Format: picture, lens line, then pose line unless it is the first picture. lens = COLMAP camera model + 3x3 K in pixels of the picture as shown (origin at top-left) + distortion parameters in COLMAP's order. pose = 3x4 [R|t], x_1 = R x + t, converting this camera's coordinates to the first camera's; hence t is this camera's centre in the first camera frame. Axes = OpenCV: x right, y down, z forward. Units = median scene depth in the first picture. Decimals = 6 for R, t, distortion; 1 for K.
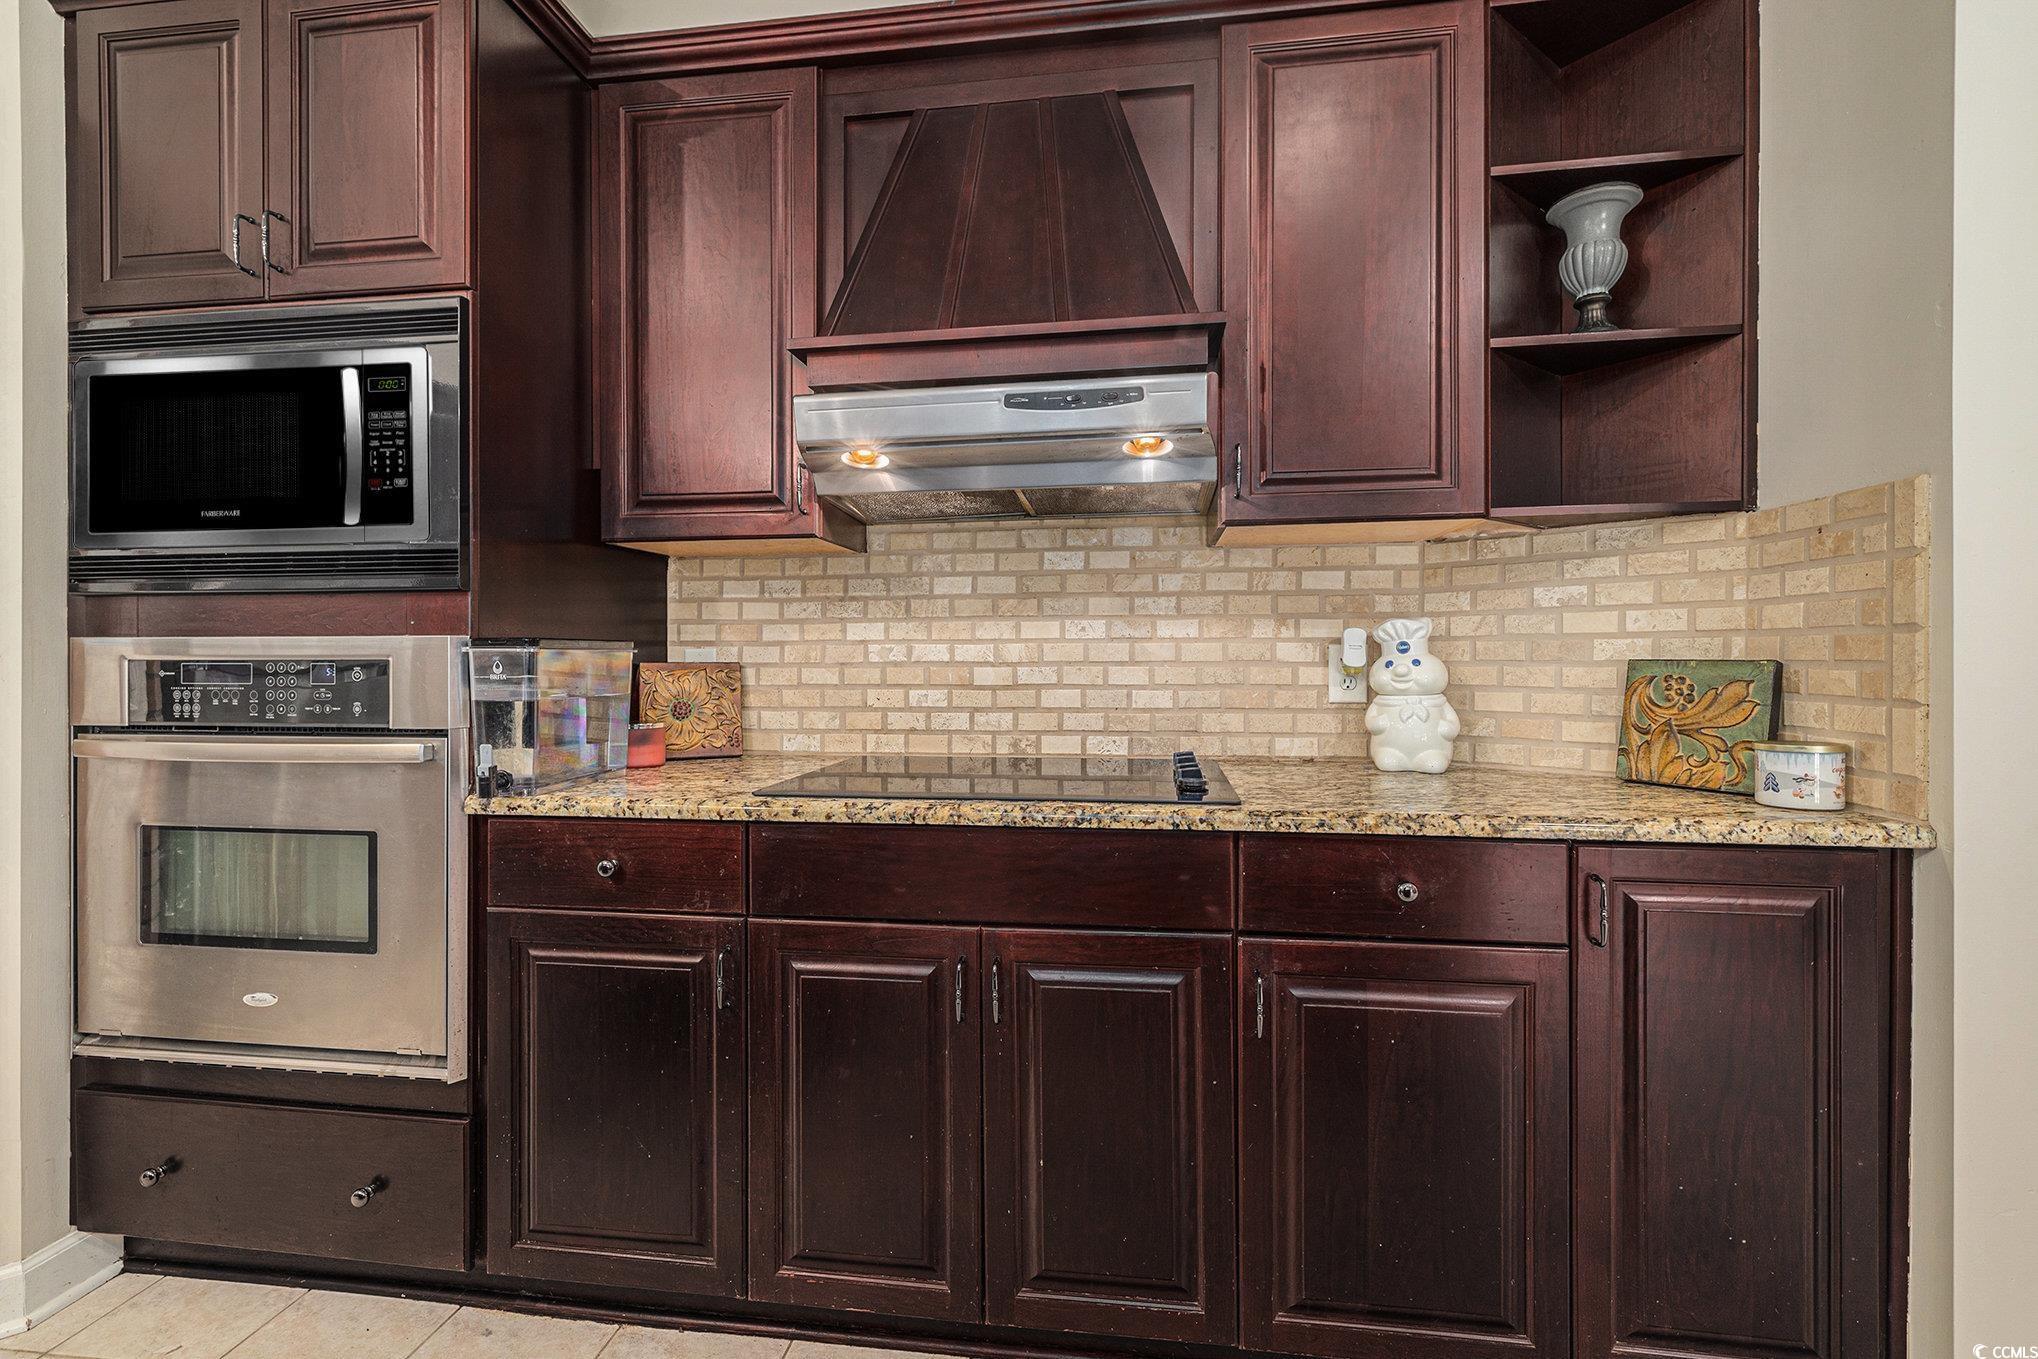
lens RADIAL K [[863.8, 0, 1045.9], [0, 863.8, 647.4], [0, 0, 1]] dist [0.002779, -0.000540]
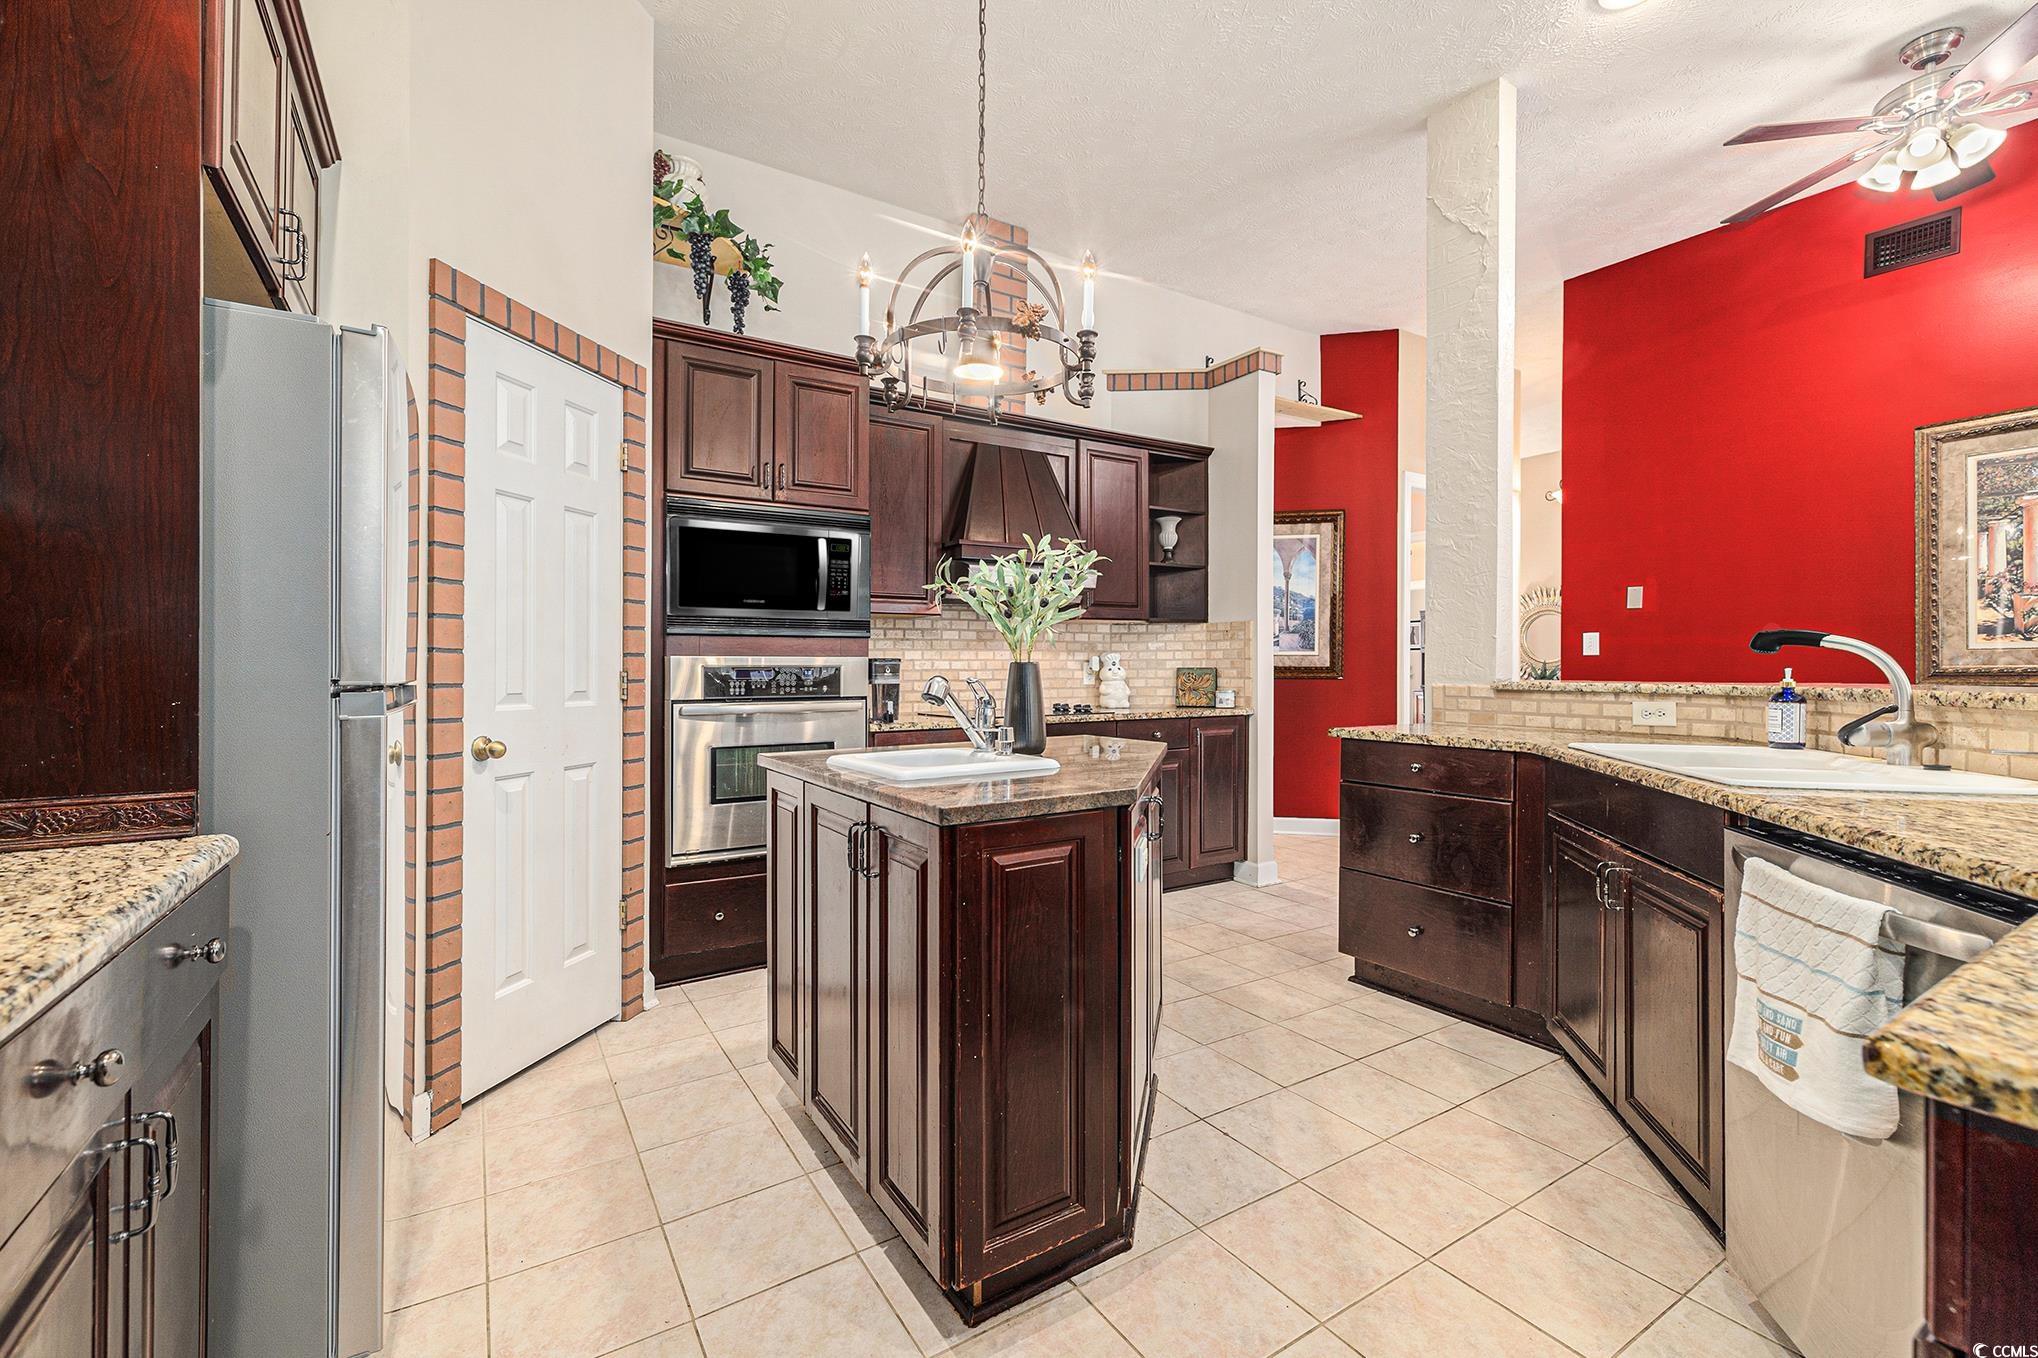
lens RADIAL K [[863.8, 0, 1016.6], [0, 863.8, 677.7], [0, 0, 1]] dist [0.002779, -0.000540]
pose [[0.766255, -0.006602, 0.642503, -1.685861], [-0.003089, 0.999898, 0.013959, 0.008037], [-0.642529, -0.012681, 0.766156, -0.965181]]
